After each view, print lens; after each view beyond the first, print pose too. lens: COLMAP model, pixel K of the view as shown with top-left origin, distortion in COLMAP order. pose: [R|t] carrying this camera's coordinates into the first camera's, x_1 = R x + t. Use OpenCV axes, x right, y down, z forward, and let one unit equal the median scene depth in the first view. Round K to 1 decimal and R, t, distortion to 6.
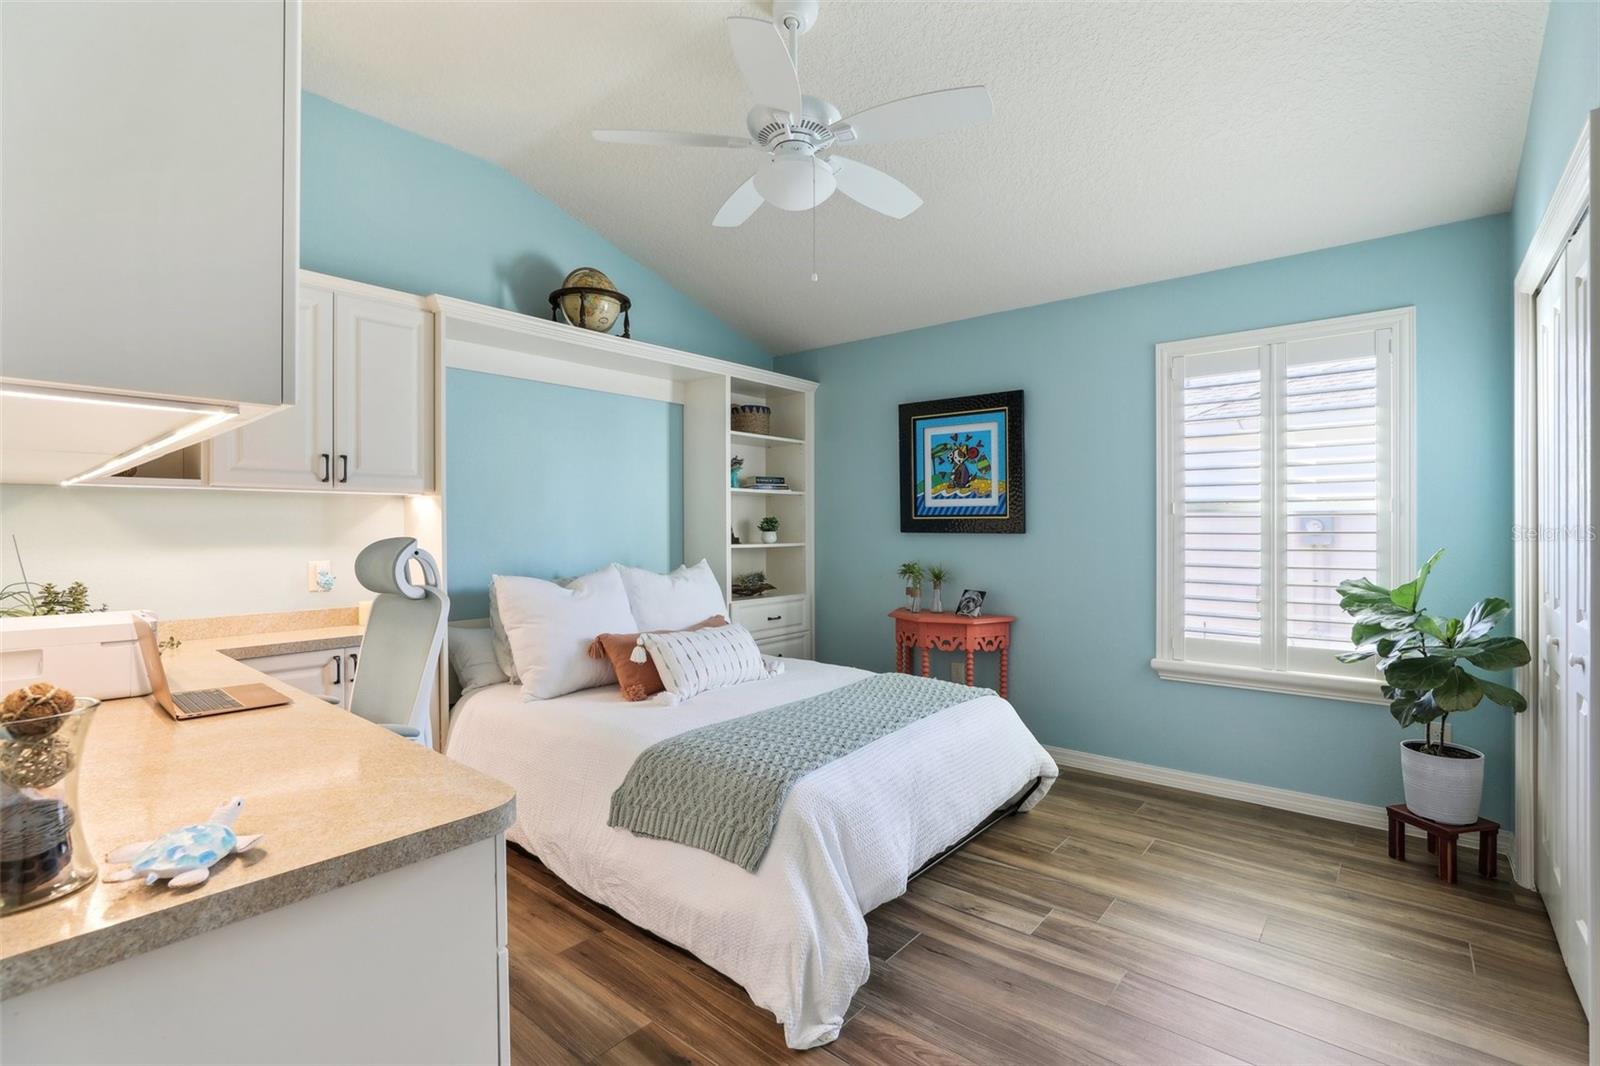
lens RADIAL K [[732.2, 0, 804.8], [0, 732.2, 529.1], [0, 0, 1]] dist [-0.022293, 0.000881]
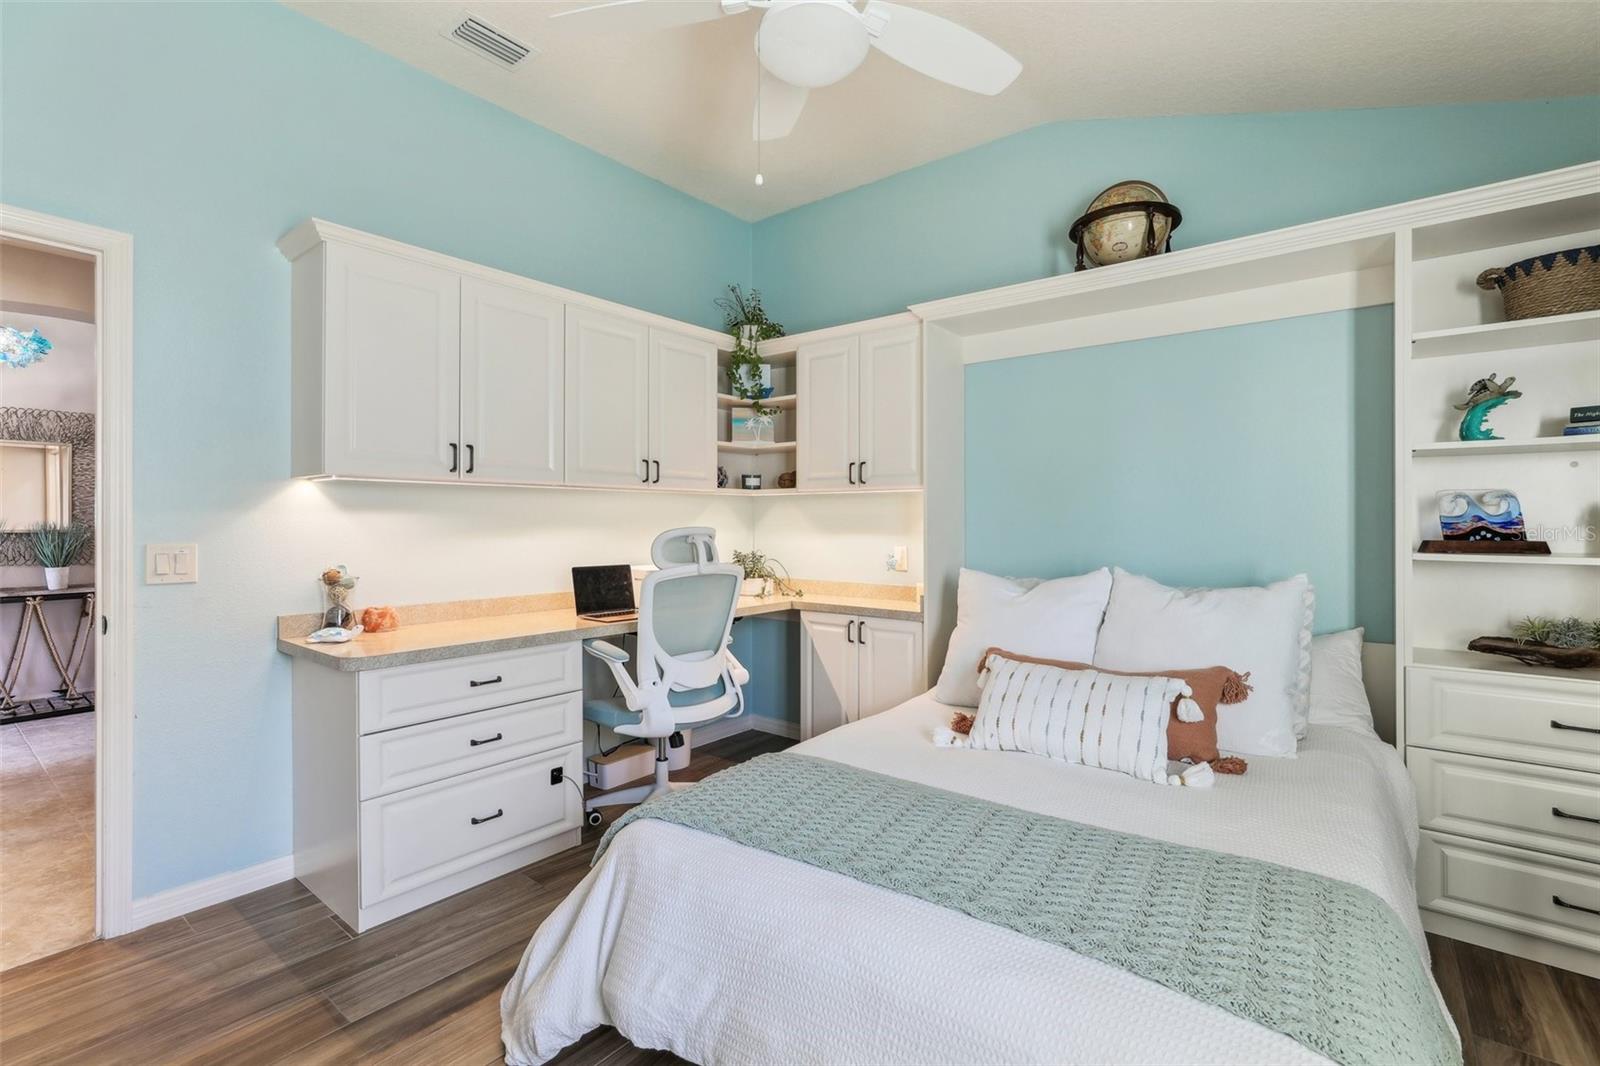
lens RADIAL K [[721.6, 0, 799.4], [0, 721.6, 527.8], [0, 0, 1]] dist [-0.001905, 0.000410]
pose [[0.024614, 0.005661, -0.999681, 0.475741], [-0.008104, 0.999952, 0.005463, 0.004291], [0.999664, 0.007967, 0.024658, 0.669230]]
